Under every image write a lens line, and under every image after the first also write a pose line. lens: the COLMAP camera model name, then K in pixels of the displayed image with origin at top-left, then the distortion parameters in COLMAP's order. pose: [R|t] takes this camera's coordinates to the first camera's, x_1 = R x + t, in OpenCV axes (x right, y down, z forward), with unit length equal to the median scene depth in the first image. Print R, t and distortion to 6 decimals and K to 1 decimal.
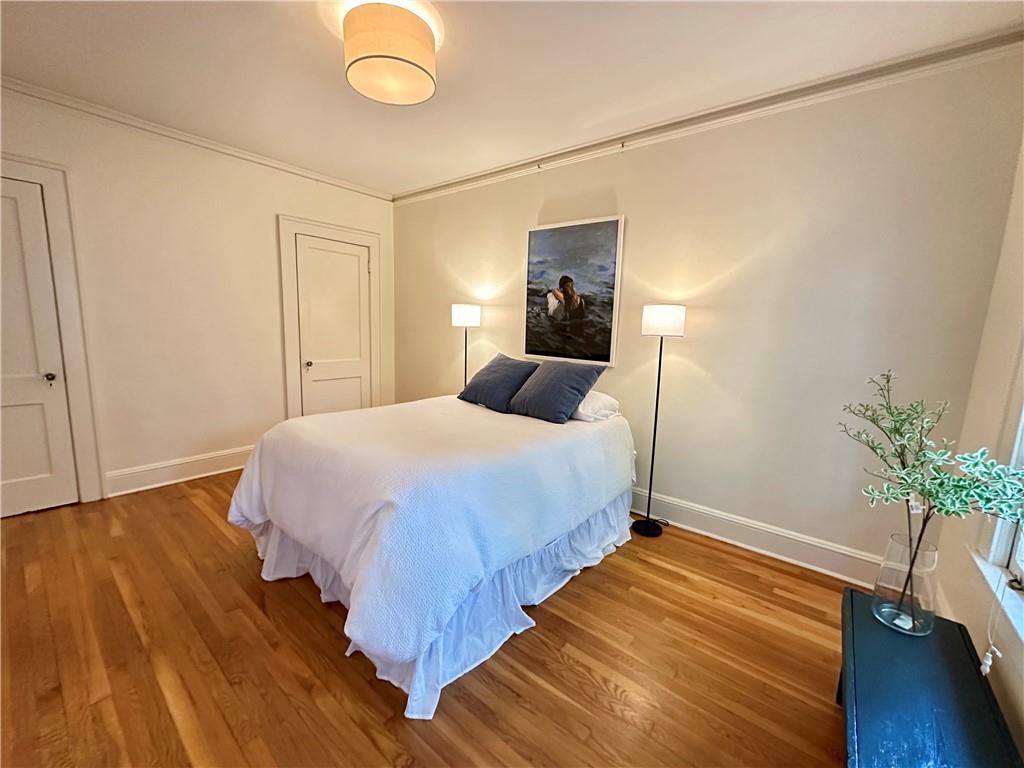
lens RADIAL K [[410.9, 0, 510.7], [0, 410.9, 383.2], [0, 0, 1]] dist [-0.000435, -0.000569]
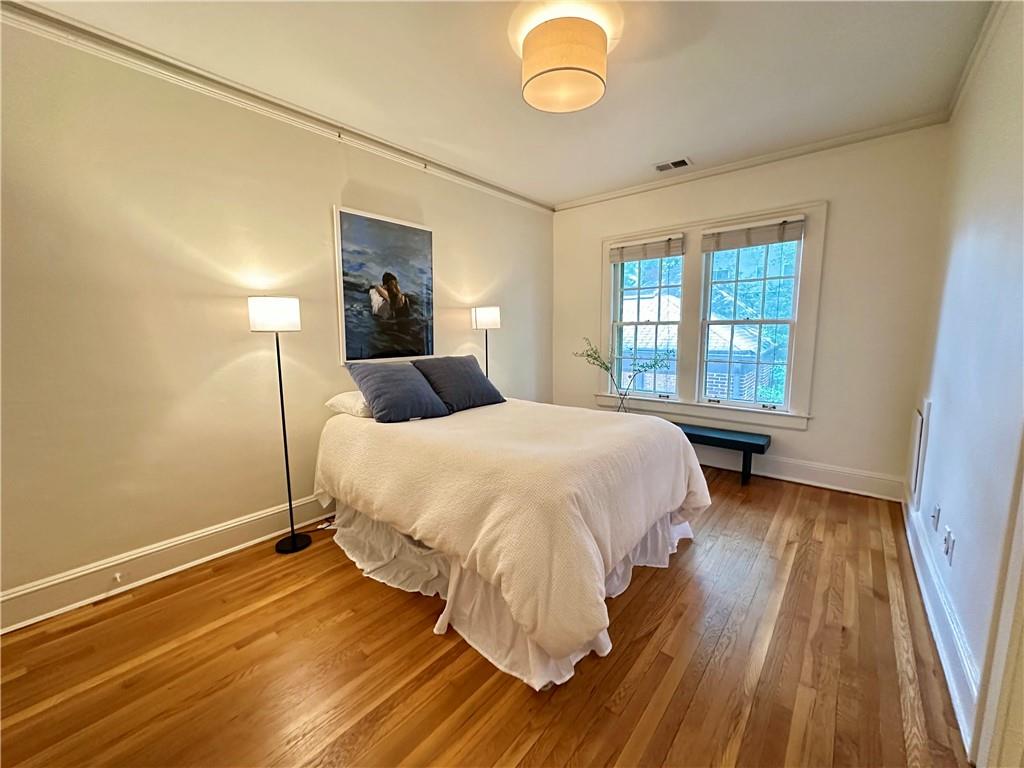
lens RADIAL K [[410.9, 0, 513.3], [0, 410.9, 381.5], [0, 0, 1]] dist [-0.000435, -0.000569]
pose [[0.012694, -0.168382, 0.985640, -0.838590], [0.152210, 0.974558, 0.164528, -0.123922], [-0.988267, 0.147936, 0.038001, 0.696988]]
